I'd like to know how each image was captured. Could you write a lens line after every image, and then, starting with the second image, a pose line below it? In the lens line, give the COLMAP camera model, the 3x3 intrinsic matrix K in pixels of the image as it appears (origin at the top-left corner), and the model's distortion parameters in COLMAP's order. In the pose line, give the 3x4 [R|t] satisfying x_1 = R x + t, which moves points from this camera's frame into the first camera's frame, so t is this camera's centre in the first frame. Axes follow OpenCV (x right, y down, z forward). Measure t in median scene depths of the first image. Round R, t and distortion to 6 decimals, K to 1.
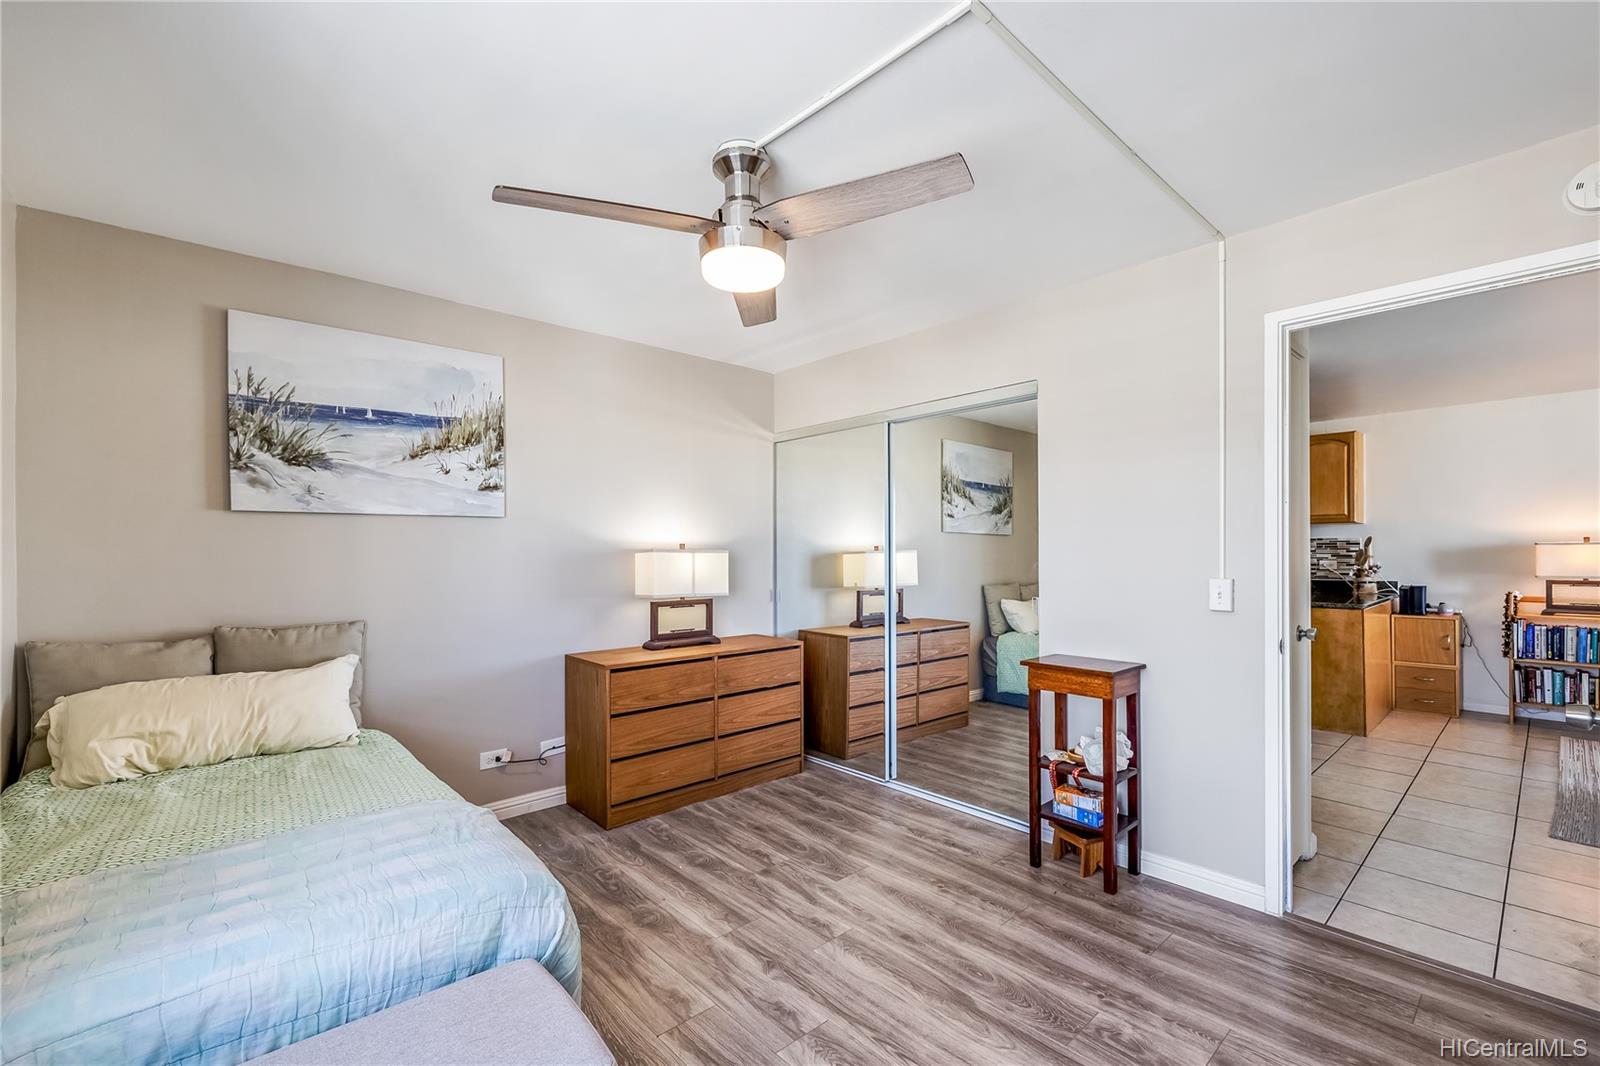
lens RADIAL K [[683.1, 0, 804.3], [0, 683.1, 556.8], [0, 0, 1]] dist [0.008567, -0.002970]
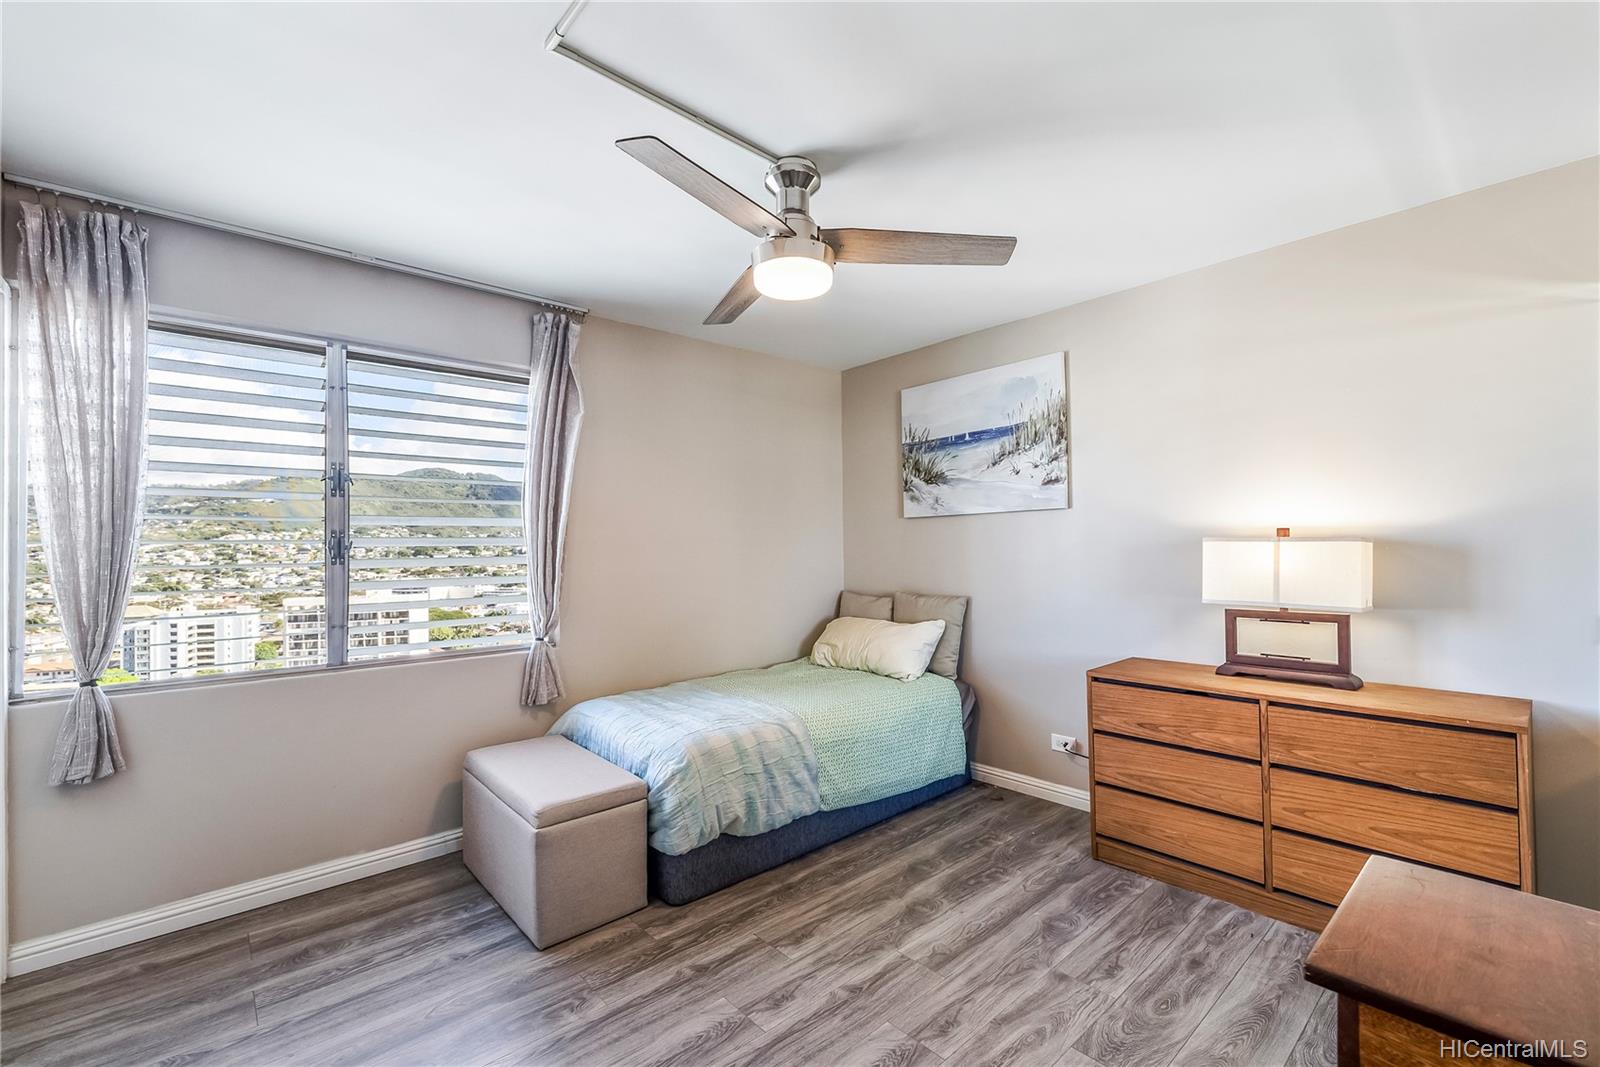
lens RADIAL K [[683.1, 0, 799.1], [0, 683.1, 545.1], [0, 0, 1]] dist [0.008567, -0.002970]
pose [[-0.007483, 0.000521, -0.999972, 0.629494], [0.005994, 0.999982, 0.000476, -0.006711], [0.999954, -0.005991, -0.007486, 0.666775]]
